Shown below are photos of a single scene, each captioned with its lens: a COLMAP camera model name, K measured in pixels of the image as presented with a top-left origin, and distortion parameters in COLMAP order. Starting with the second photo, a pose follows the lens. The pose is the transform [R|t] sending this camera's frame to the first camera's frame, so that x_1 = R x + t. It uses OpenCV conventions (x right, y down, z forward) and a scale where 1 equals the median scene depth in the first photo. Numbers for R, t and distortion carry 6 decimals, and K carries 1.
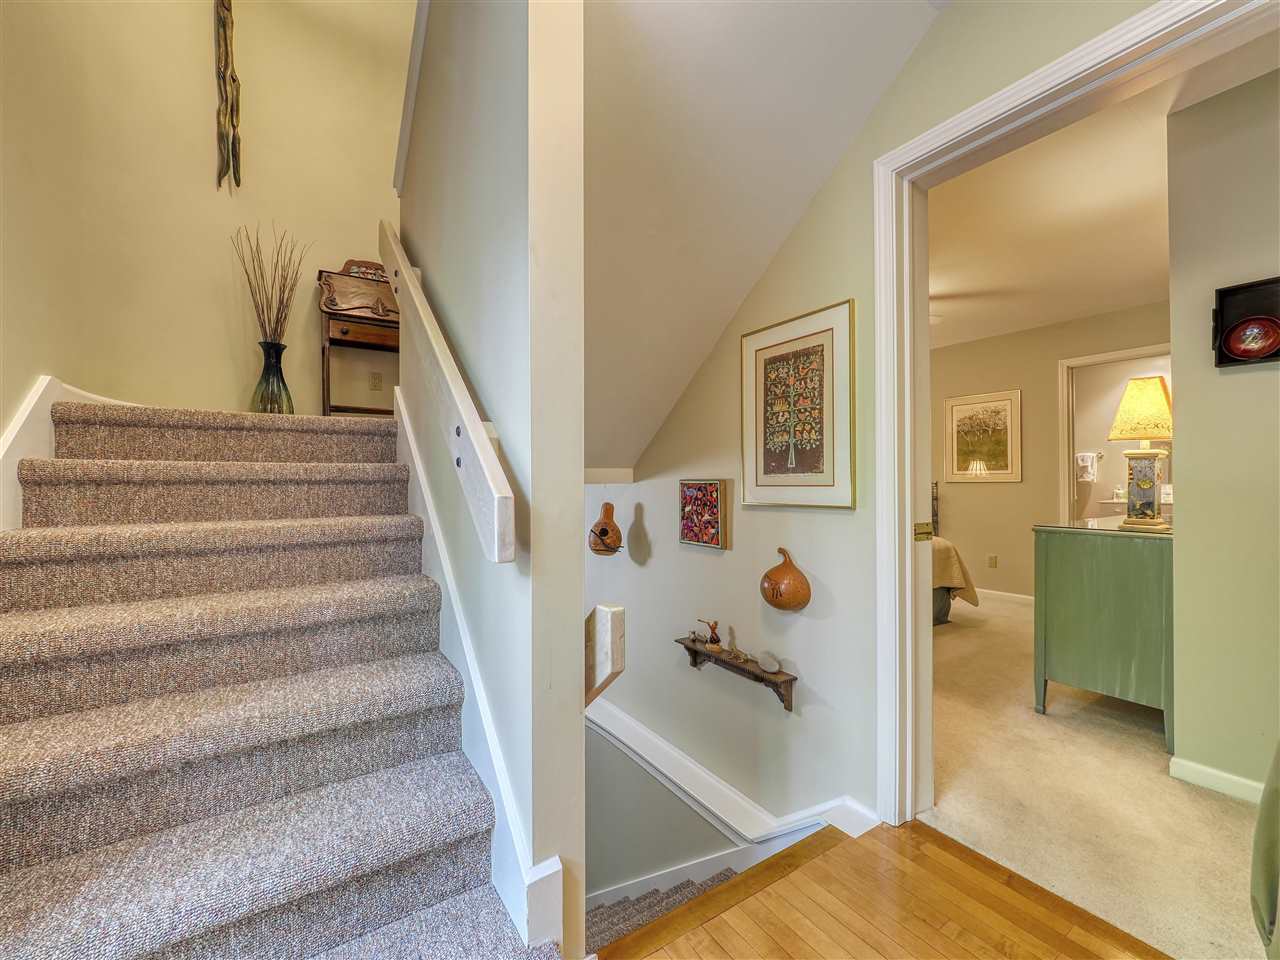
lens RADIAL K [[528.4, 0, 644.4], [0, 528.4, 481.3], [0, 0, 1]] dist [-0.001378, -0.000073]
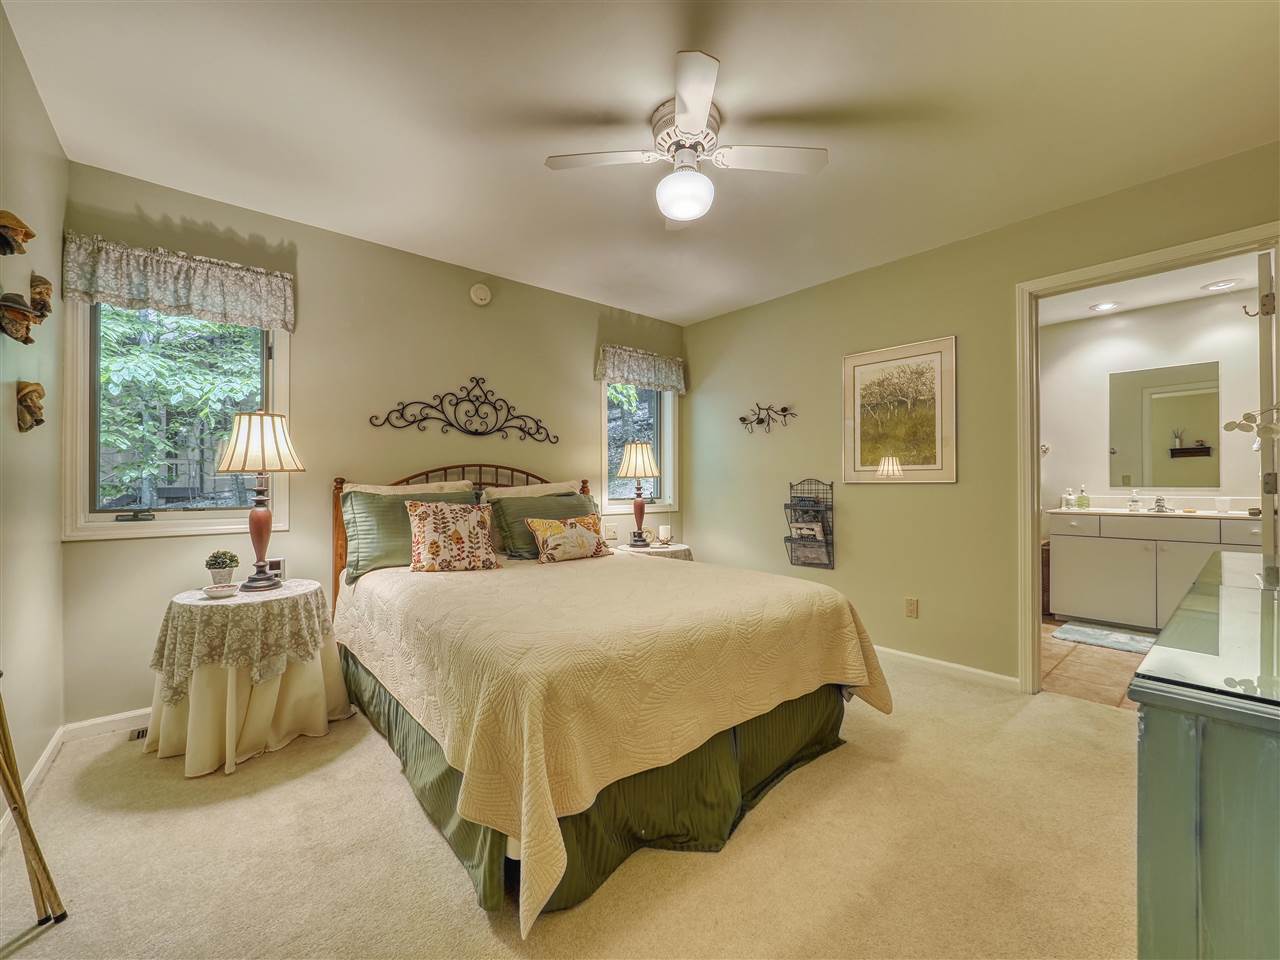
lens RADIAL K [[528.4, 0, 635.6], [0, 528.4, 483.4], [0, 0, 1]] dist [-0.001378, -0.000073]
pose [[0.993141, 0.004218, 0.116848, 0.250282], [-0.004289, 0.999991, 0.000356, 0.002876], [-0.116845, -0.000854, 0.993150, 0.401940]]
